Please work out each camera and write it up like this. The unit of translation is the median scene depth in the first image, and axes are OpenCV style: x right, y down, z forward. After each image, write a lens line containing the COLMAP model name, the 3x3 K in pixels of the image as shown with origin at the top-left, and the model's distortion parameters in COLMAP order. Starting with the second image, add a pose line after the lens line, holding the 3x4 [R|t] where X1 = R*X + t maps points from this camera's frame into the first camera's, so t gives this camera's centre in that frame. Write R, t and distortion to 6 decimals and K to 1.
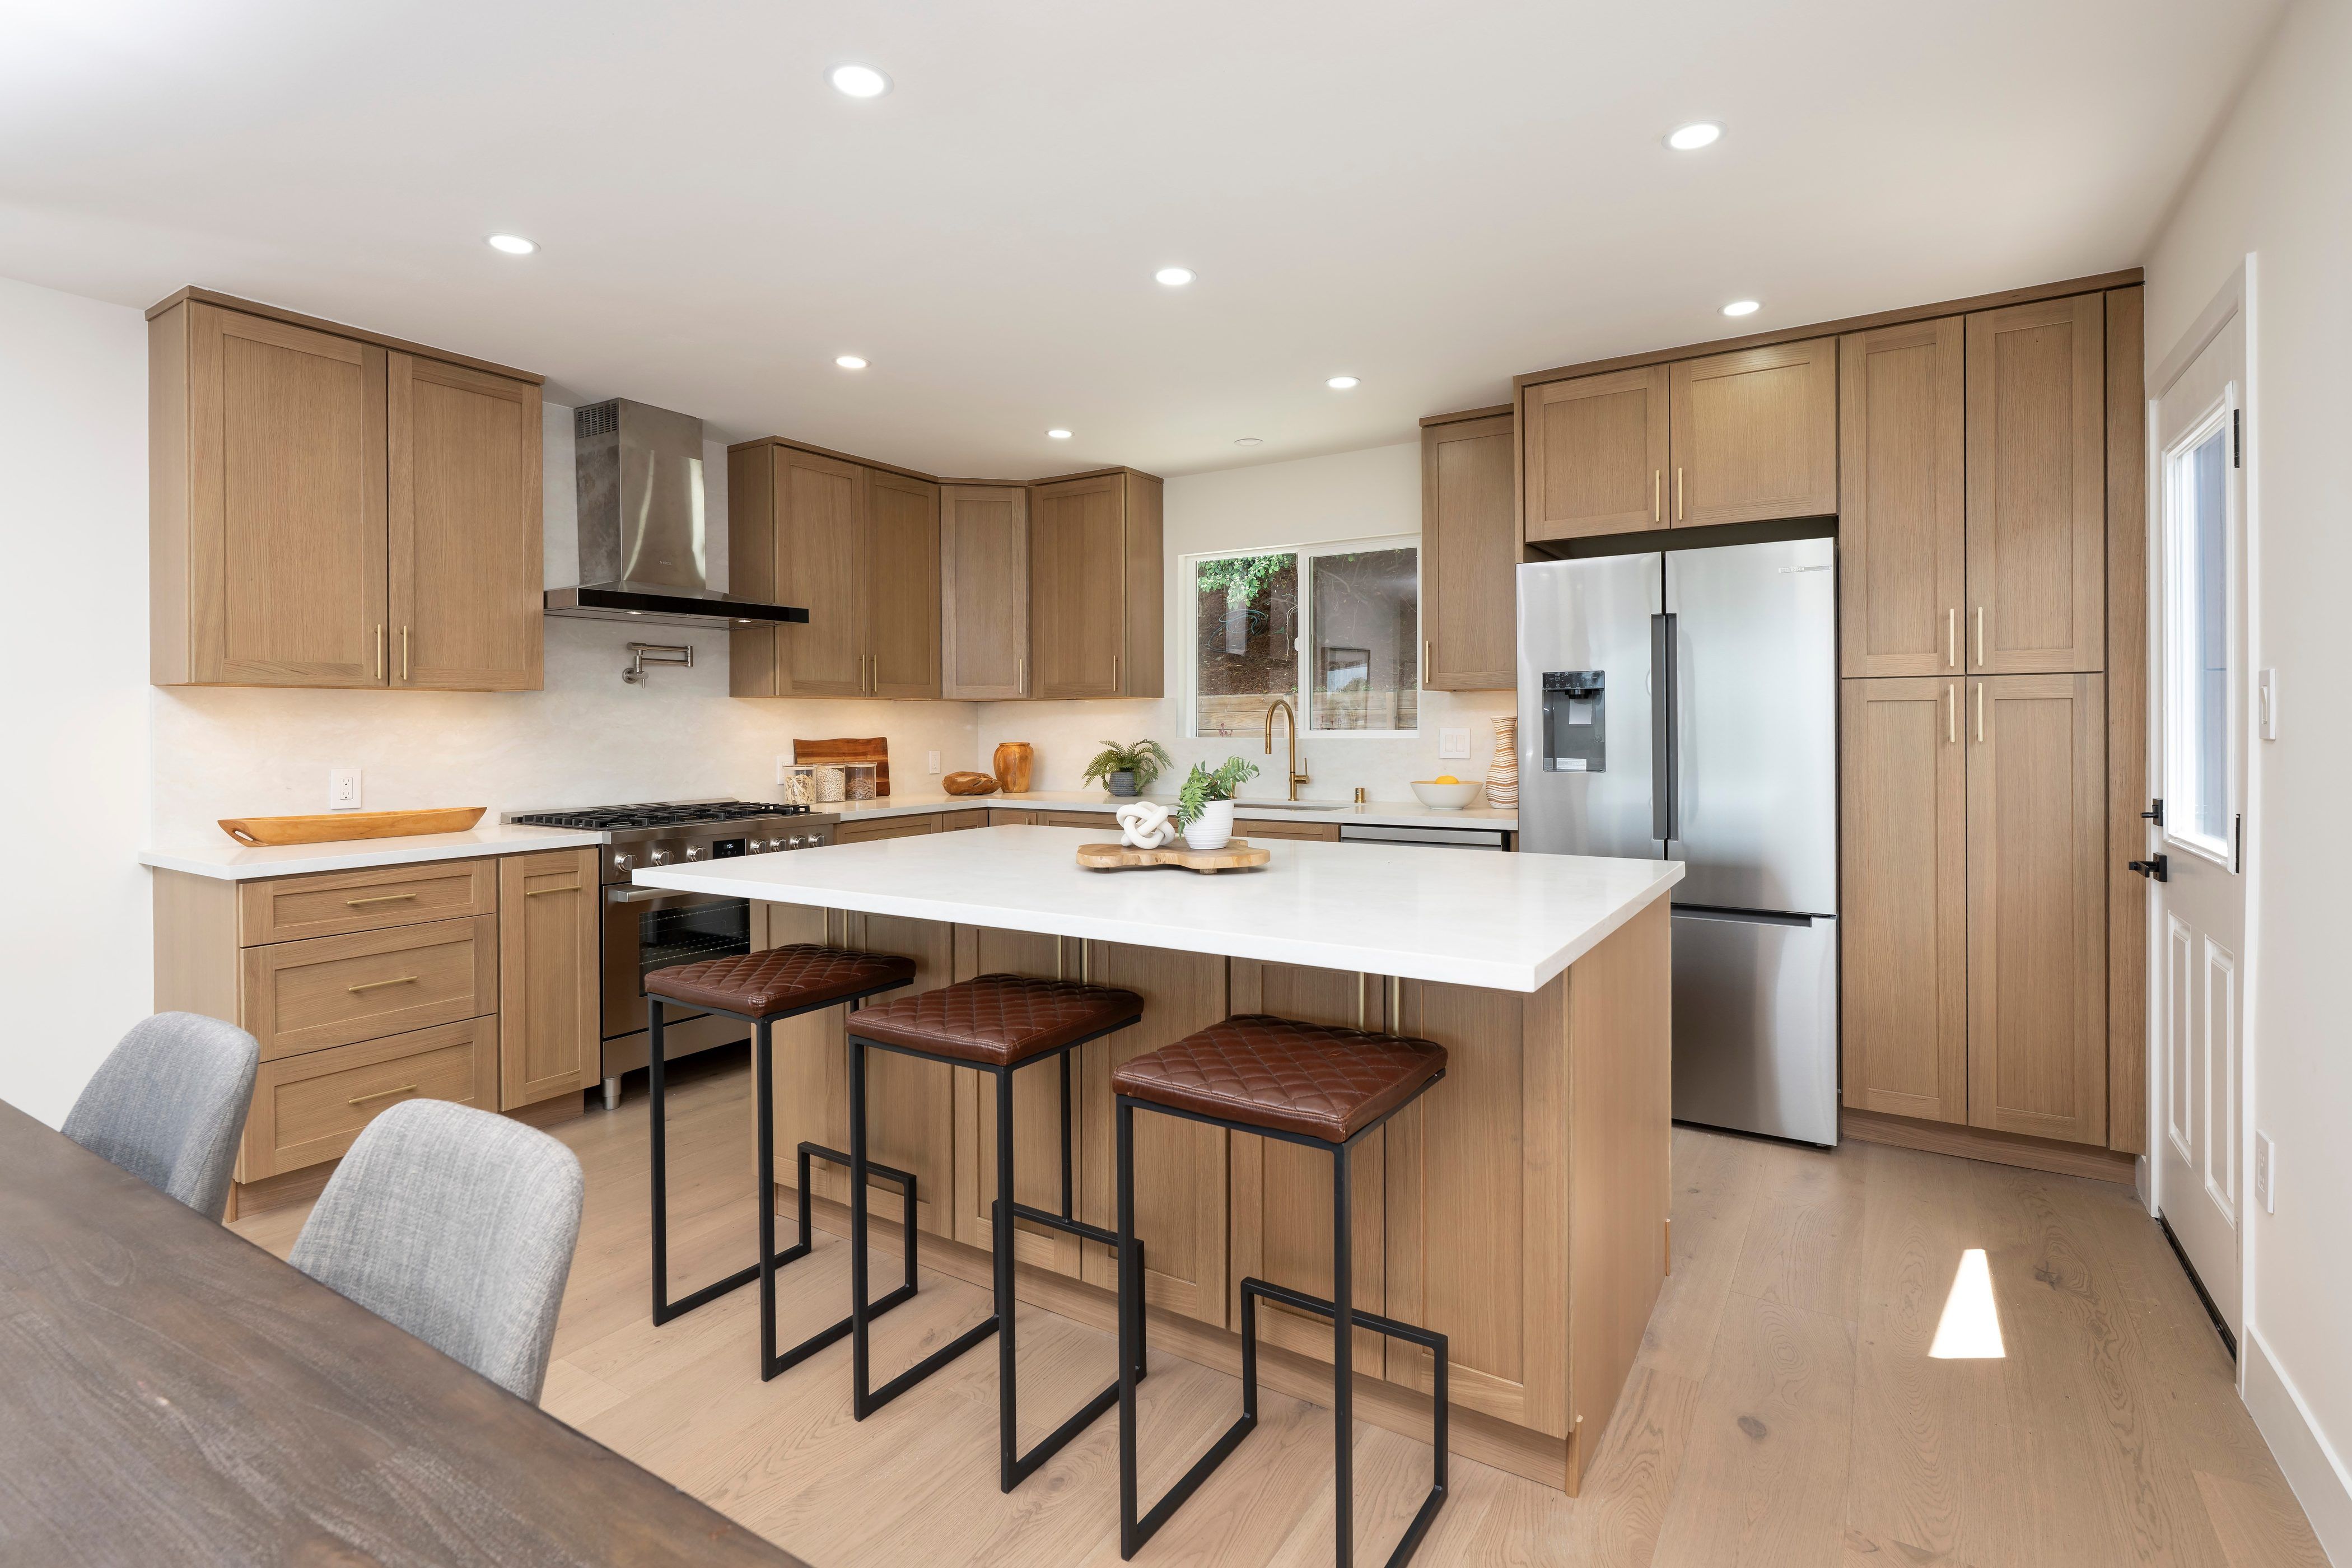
lens RADIAL K [[1122.6, 0, 1191.7], [0, 1122.6, 724.4], [0, 0, 1]] dist [0.000099, 0.000485]
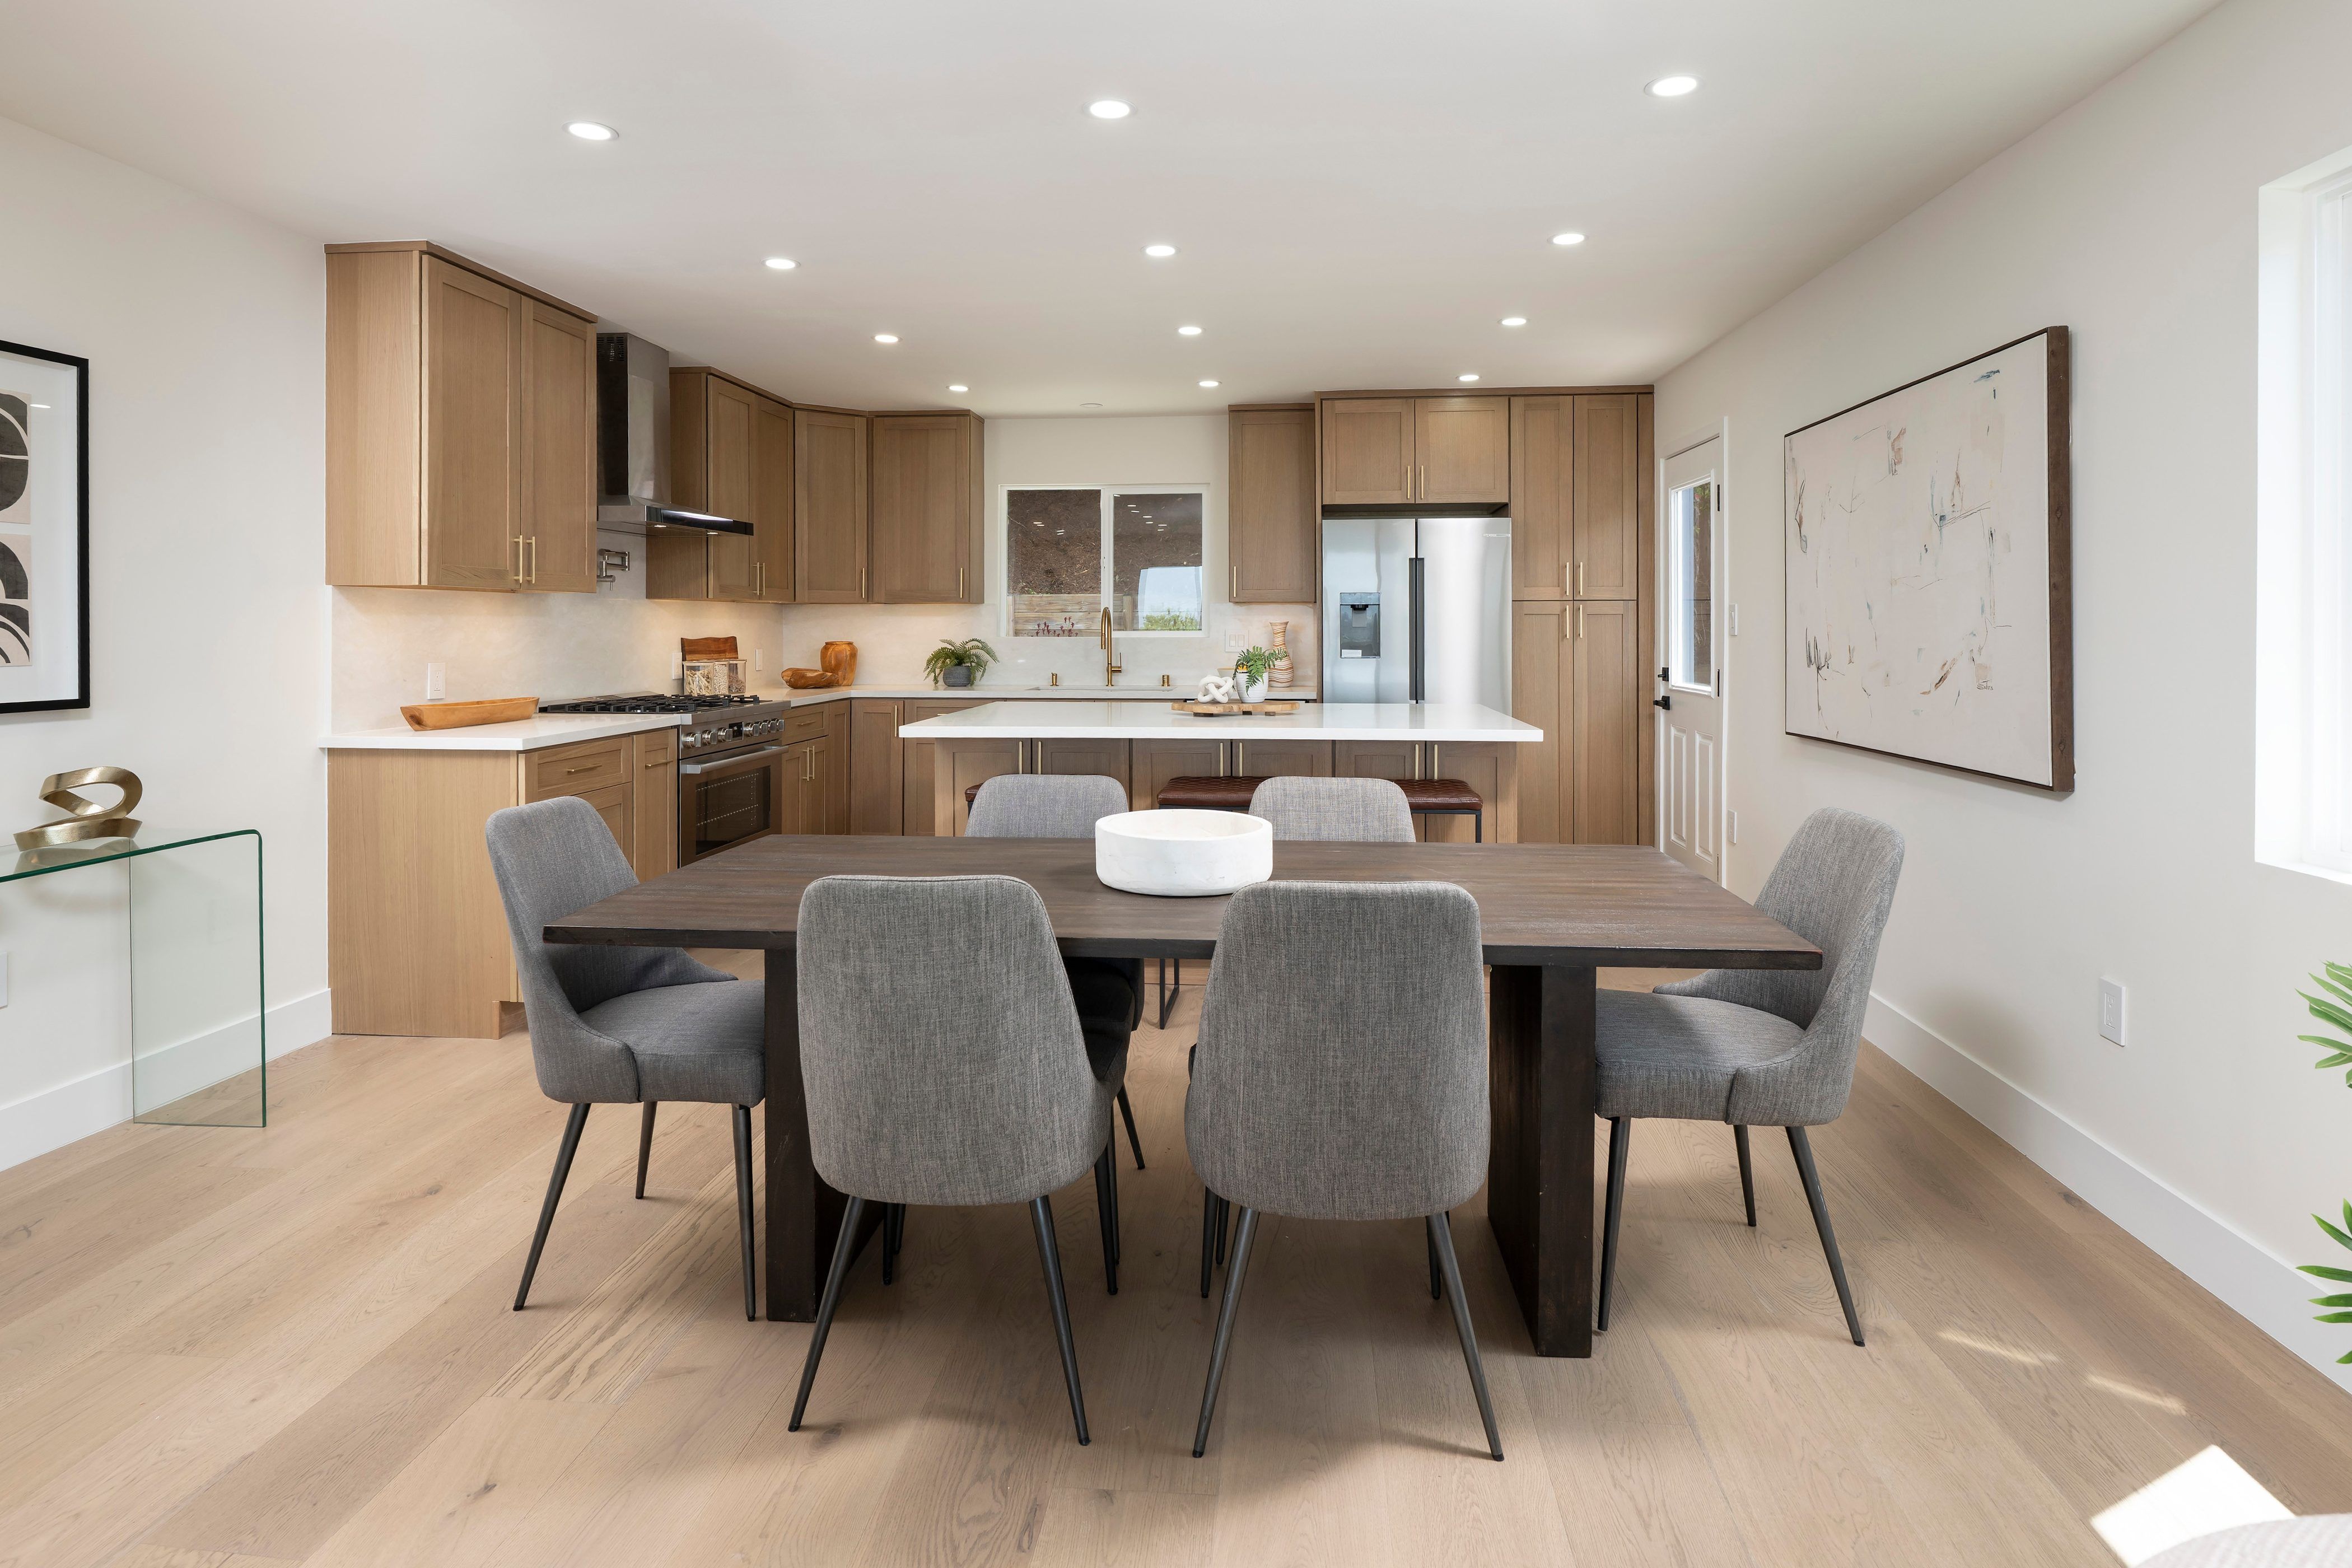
lens RADIAL K [[1245.4, 0, 1186.9], [0, 1245.4, 620.9], [0, 0, 1]] dist [0.003683, -0.000377]
pose [[0.892472, 0.006846, 0.451051, -0.640574], [-0.004561, 0.999971, -0.006154, 0.002937], [-0.451080, 0.003435, 0.892477, -0.410833]]
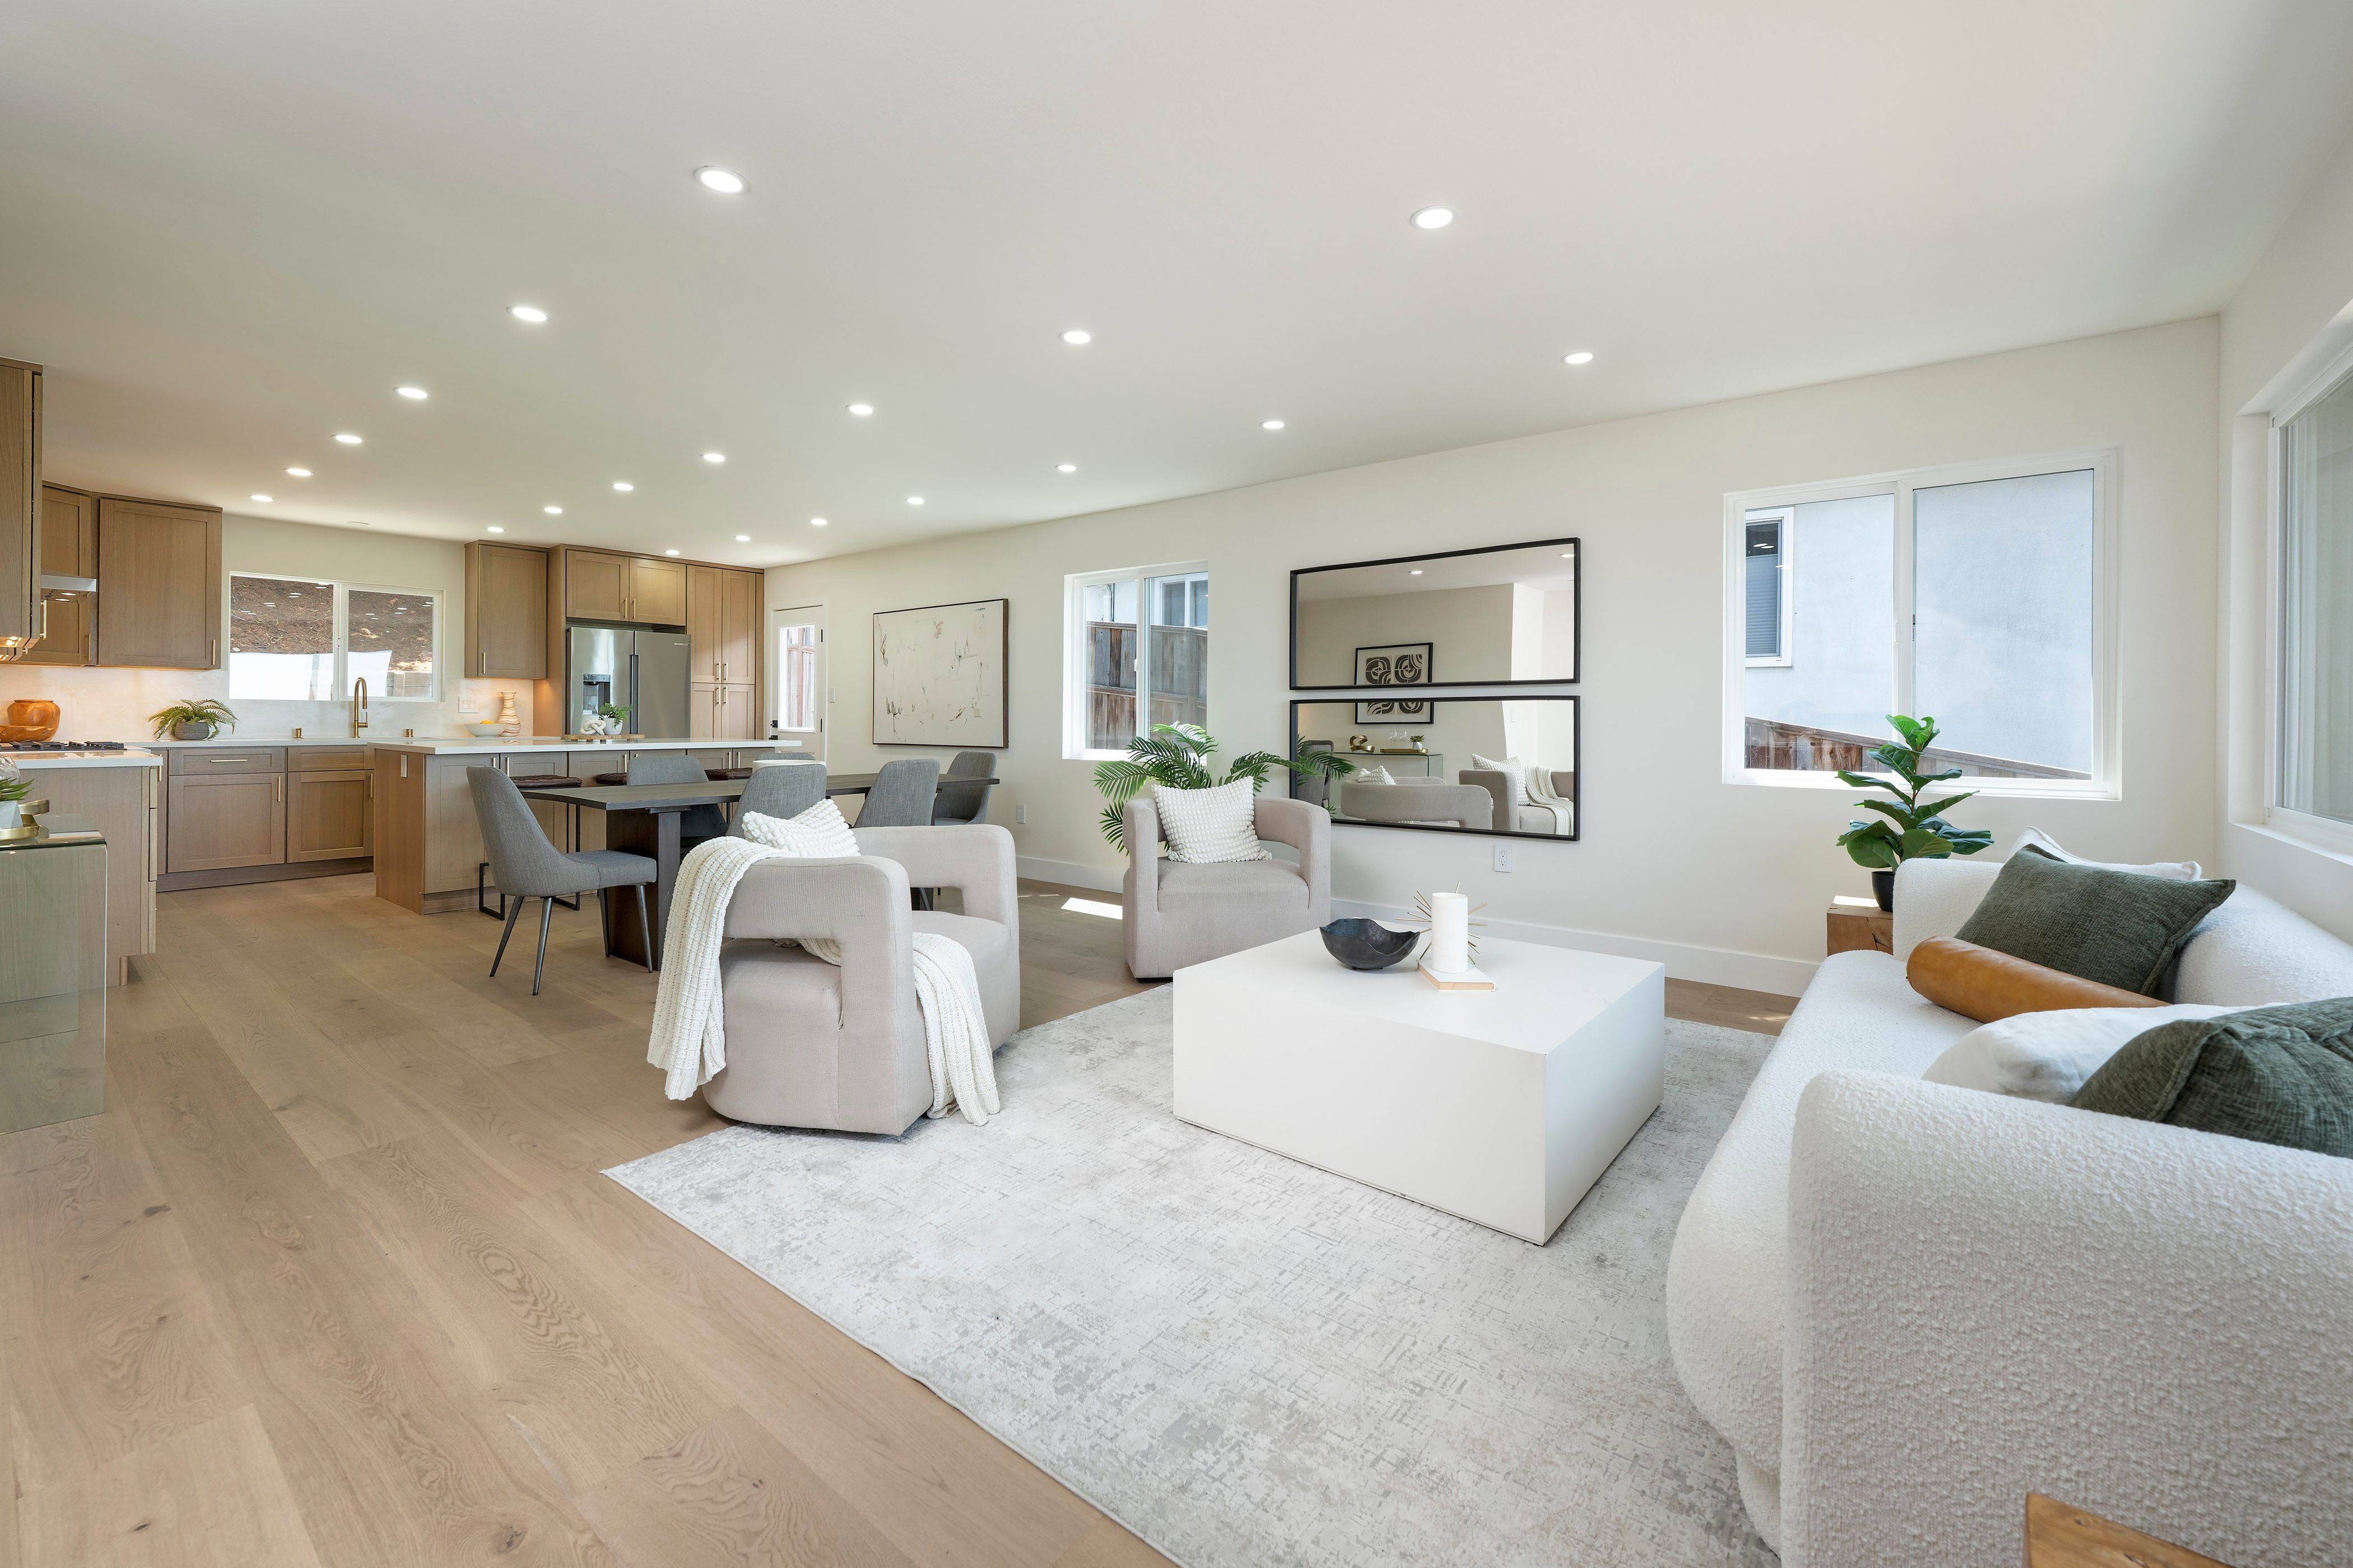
lens RADIAL K [[976.3, 0, 1179.7], [0, 976.3, 721.1], [0, 0, 1]] dist [0.005379, -0.001772]
pose [[0.109034, 0.003708, 0.994031, -1.661059], [-0.008196, 0.999962, -0.002831, 0.051778], [-0.994004, -0.007839, 0.109060, -0.504678]]
